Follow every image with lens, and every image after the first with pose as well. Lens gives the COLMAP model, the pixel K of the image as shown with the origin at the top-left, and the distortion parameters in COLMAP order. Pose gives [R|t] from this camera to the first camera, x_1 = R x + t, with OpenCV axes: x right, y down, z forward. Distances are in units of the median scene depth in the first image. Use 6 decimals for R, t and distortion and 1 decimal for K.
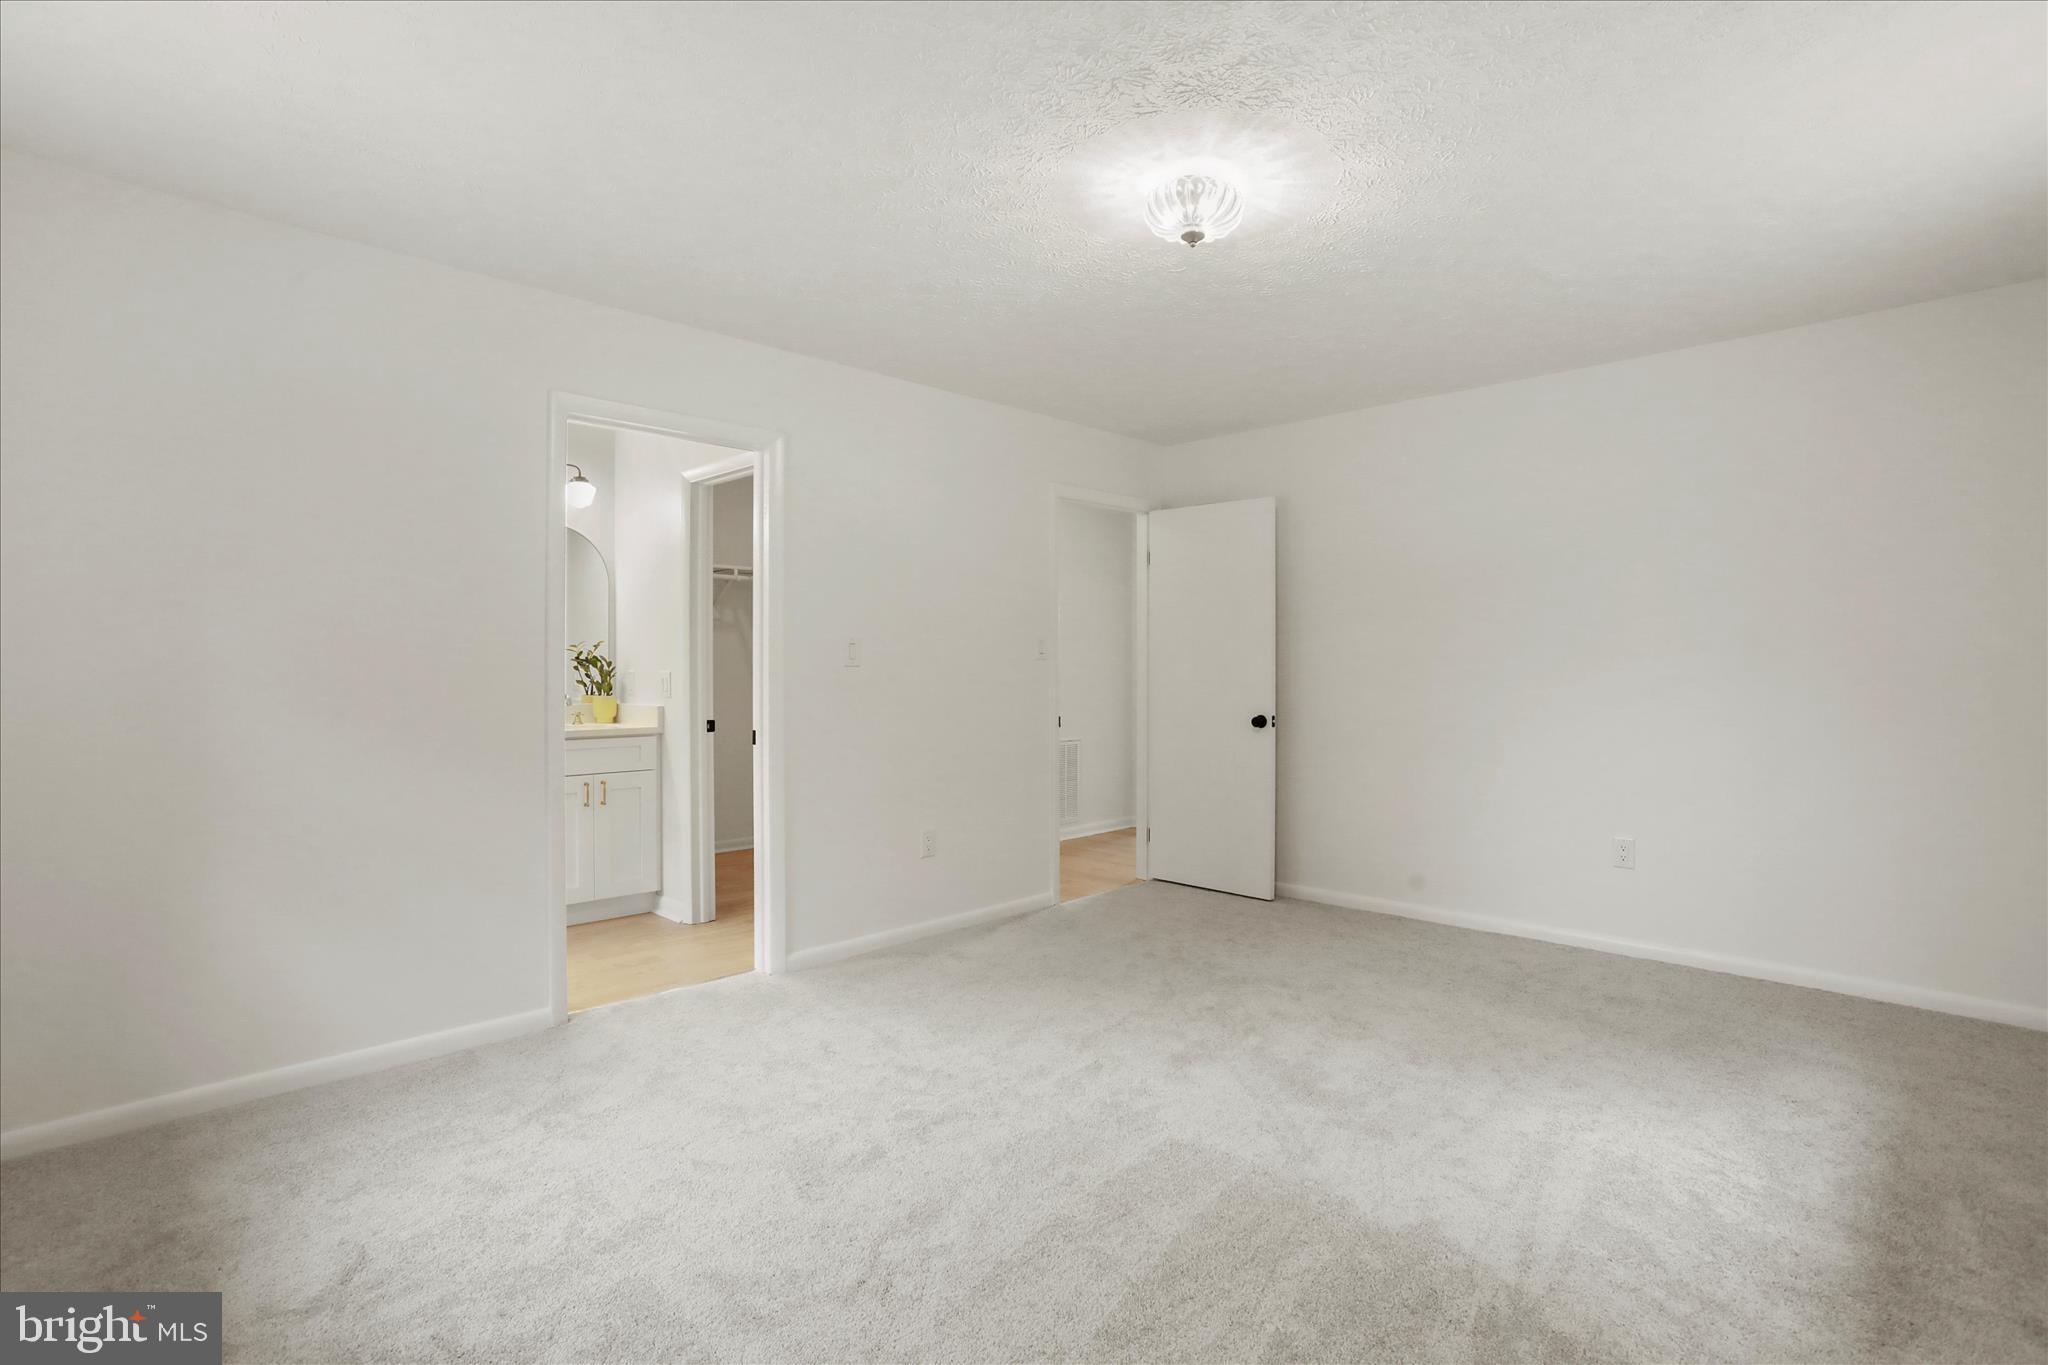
lens RADIAL K [[991.9, 0, 1026.1], [0, 991.9, 668.7], [0, 0, 1]] dist [-0.046323, 0.021006]
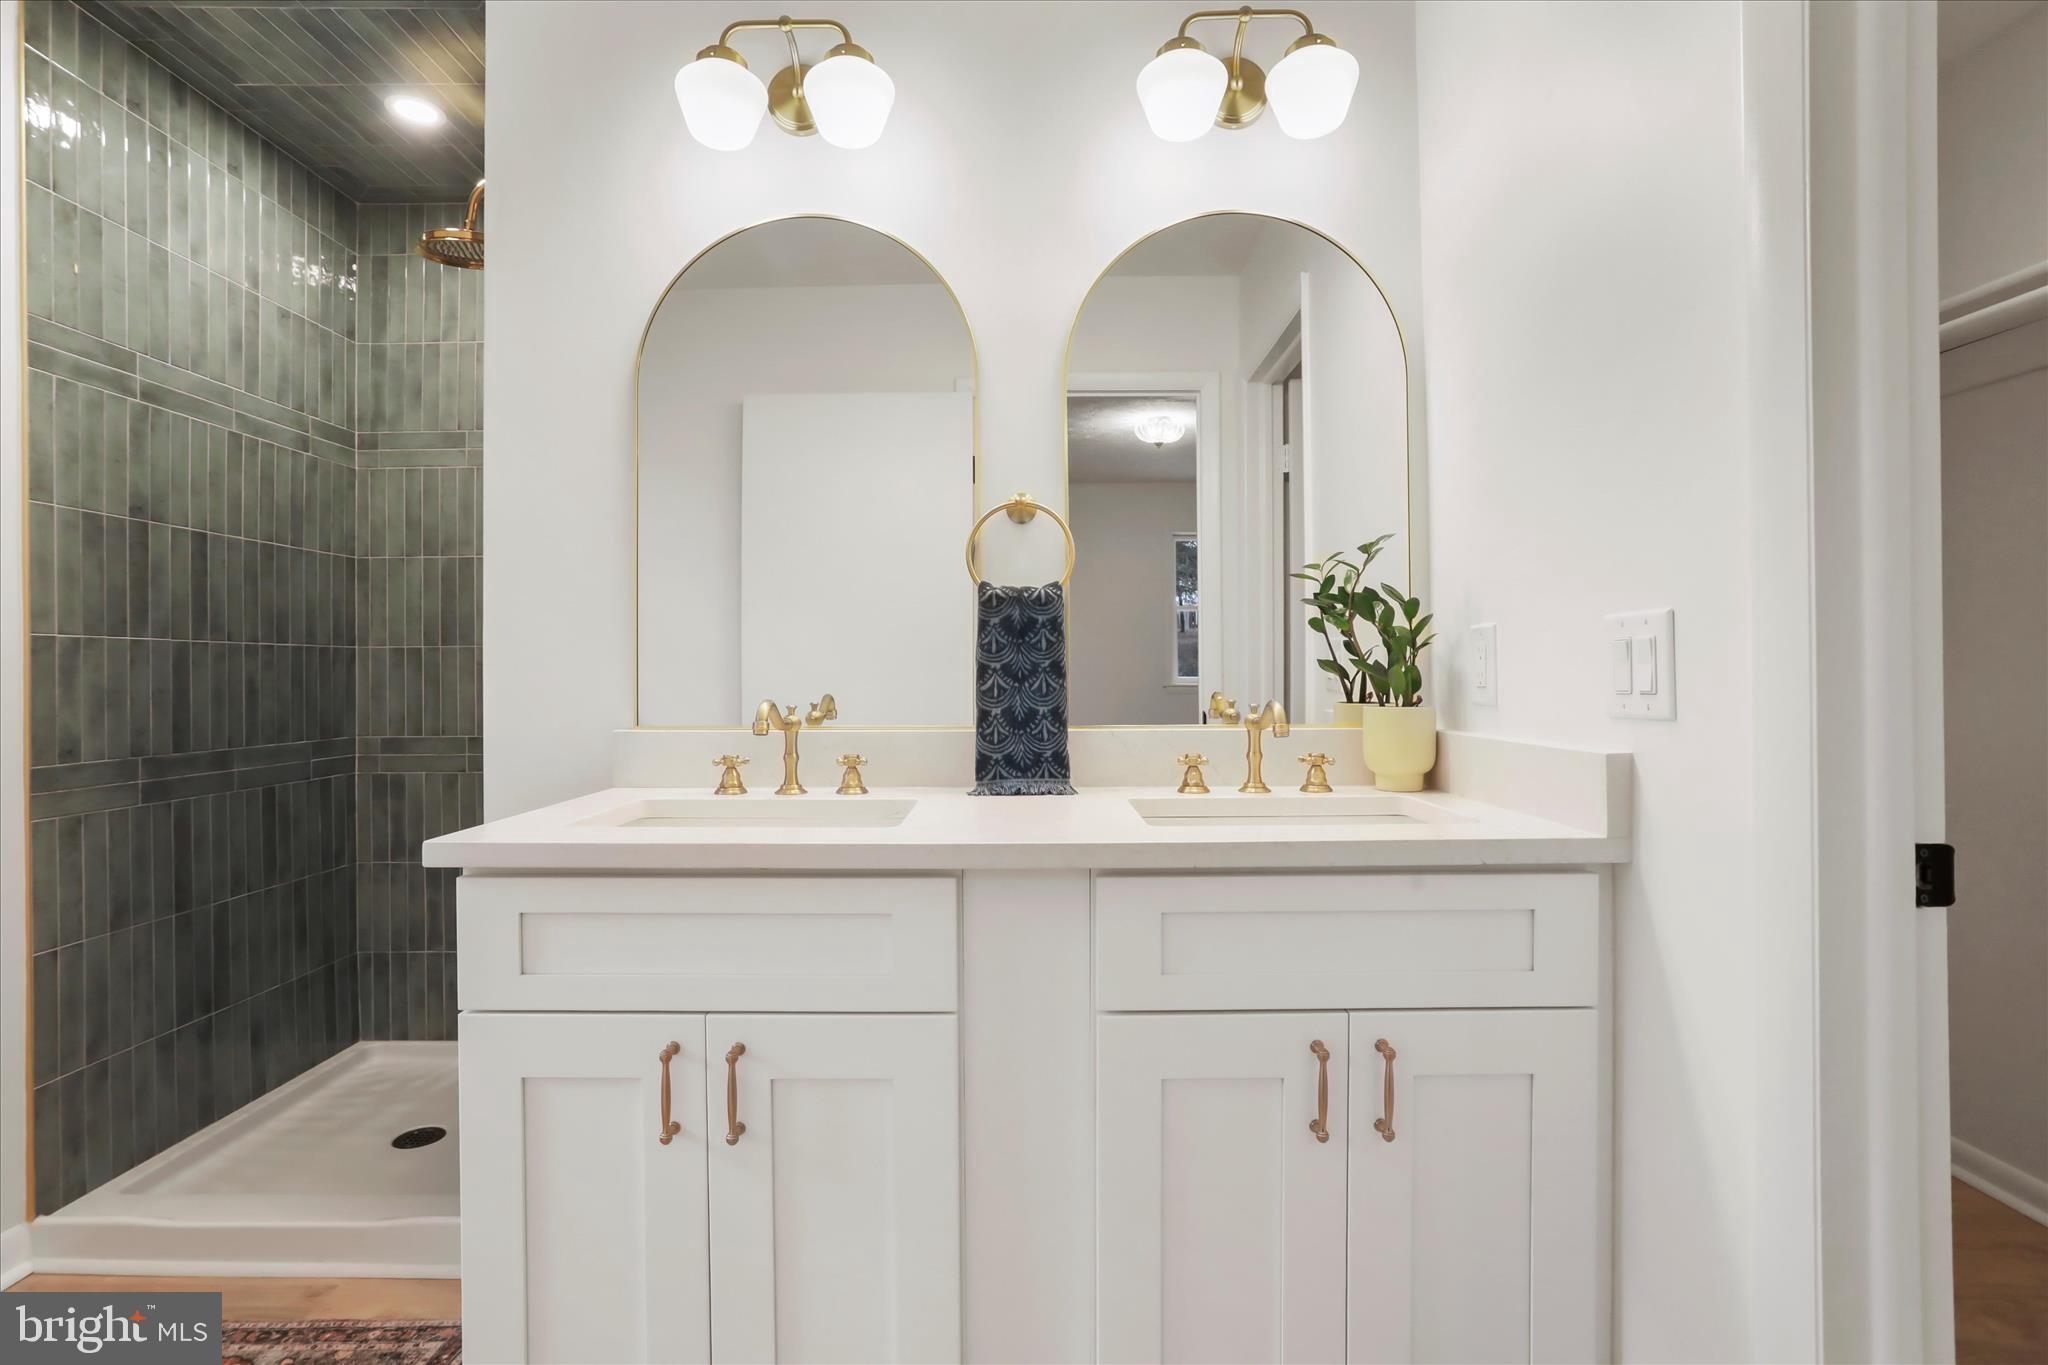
lens RADIAL K [[991.9, 0, 1026.1], [0, 991.9, 668.7], [0, 0, 1]] dist [-0.046323, 0.021006]
pose [[0.714690, -0.004964, -0.699424, -0.289645], [-0.001638, 0.999960, -0.008770, 0.018414], [0.699440, 0.007413, 0.714653, 0.685352]]
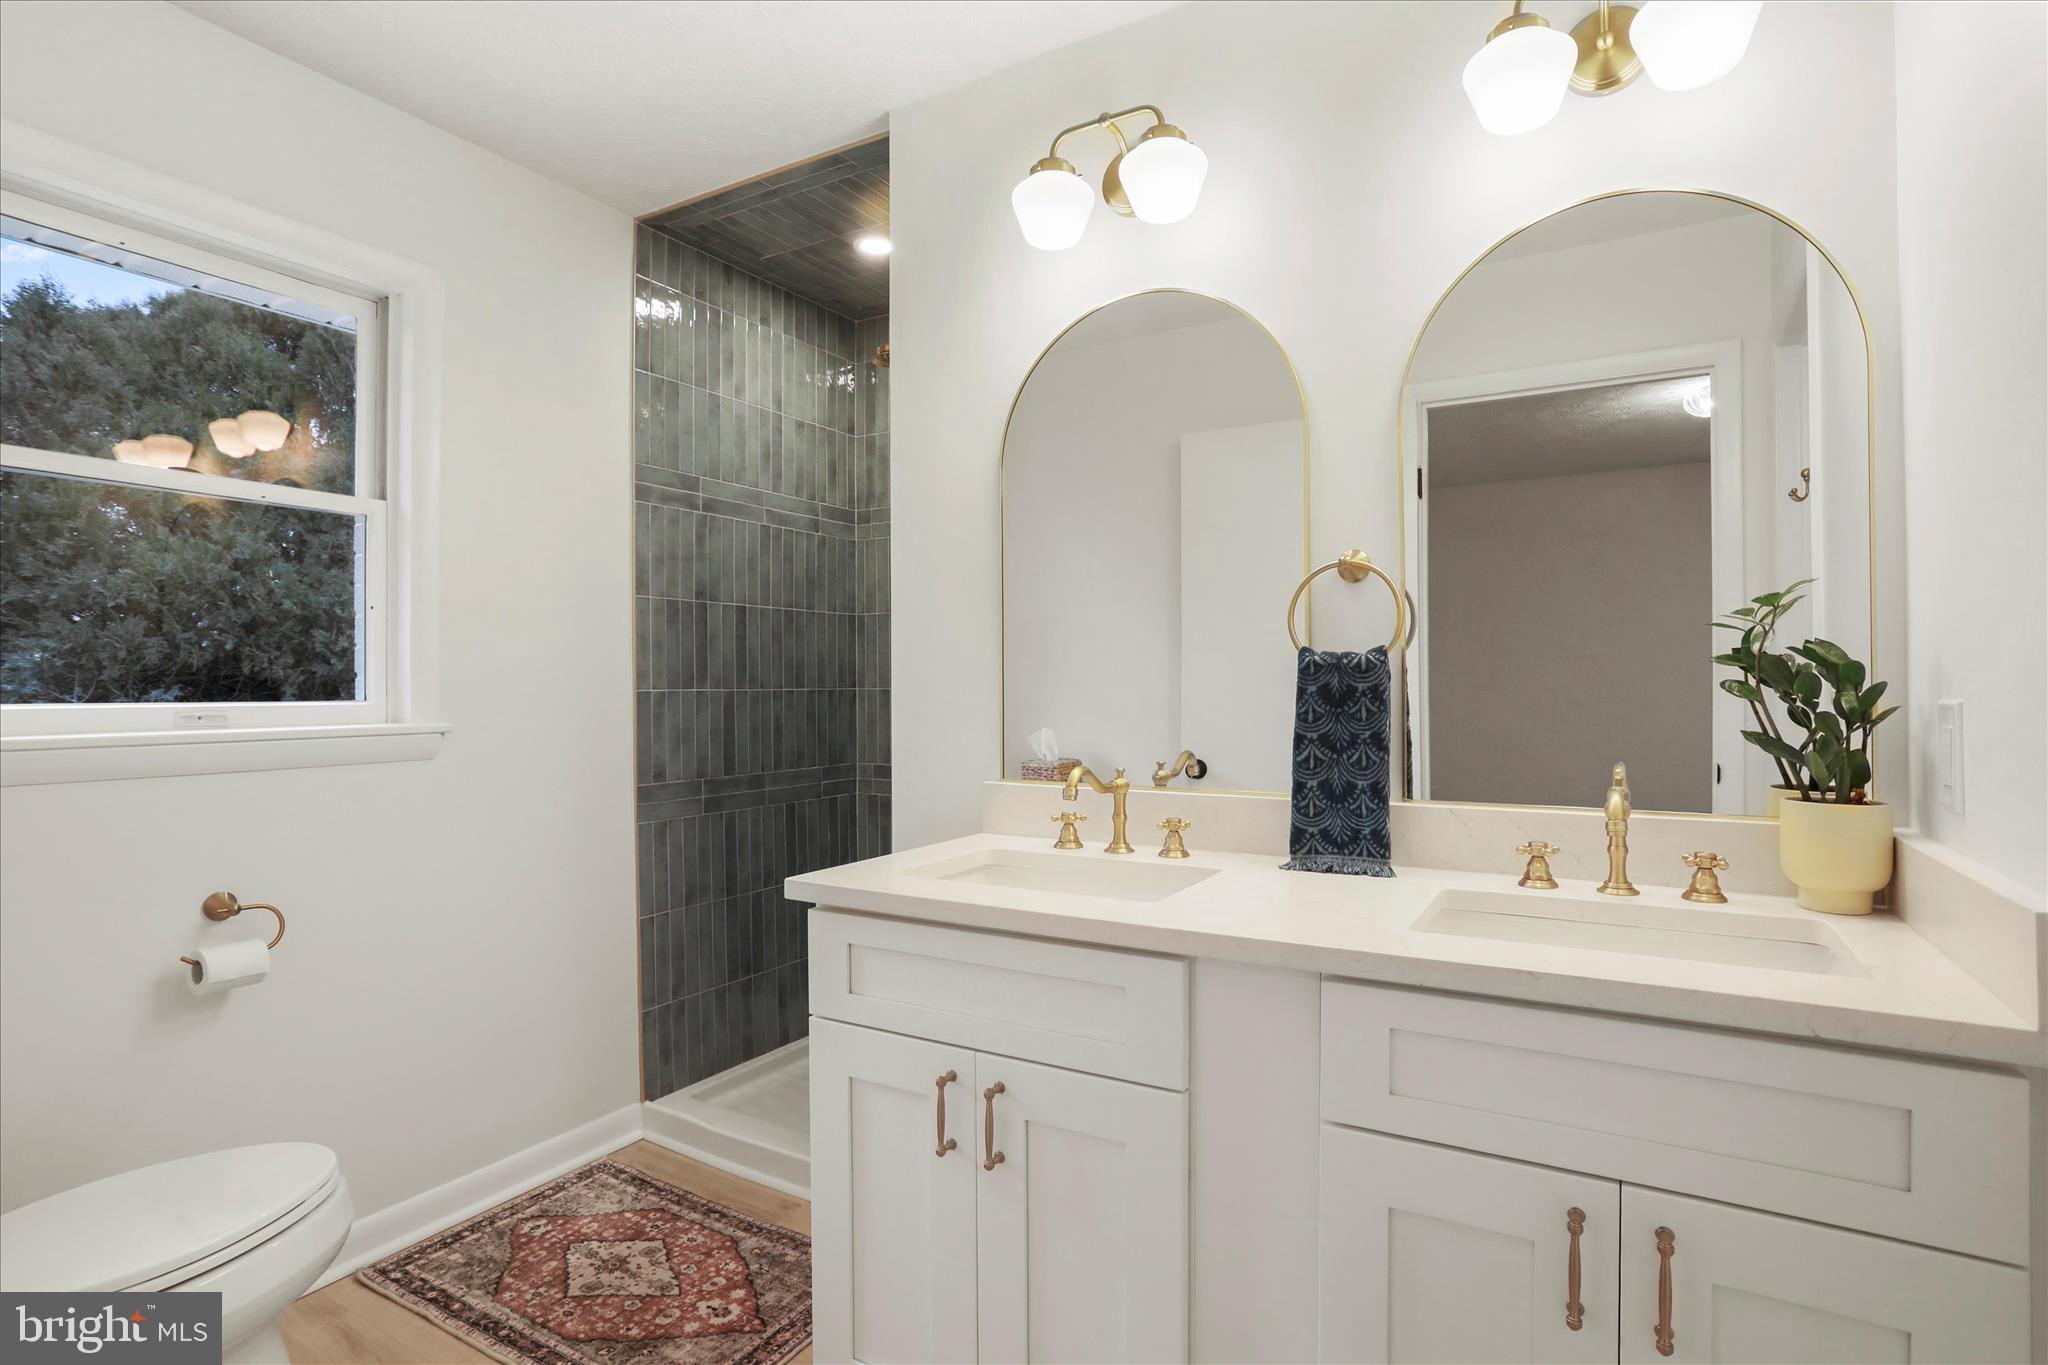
lens RADIAL K [[1041.0, 0, 1024.0], [0, 1041.0, 682.5], [0, 0, 1]] dist [-0.076157, 0.051415]
pose [[0.258708, 0.001221, -0.965955, -0.233461], [-0.003357, 0.999994, 0.000365, -0.001962], [0.965950, 0.003148, 0.258711, 0.739099]]
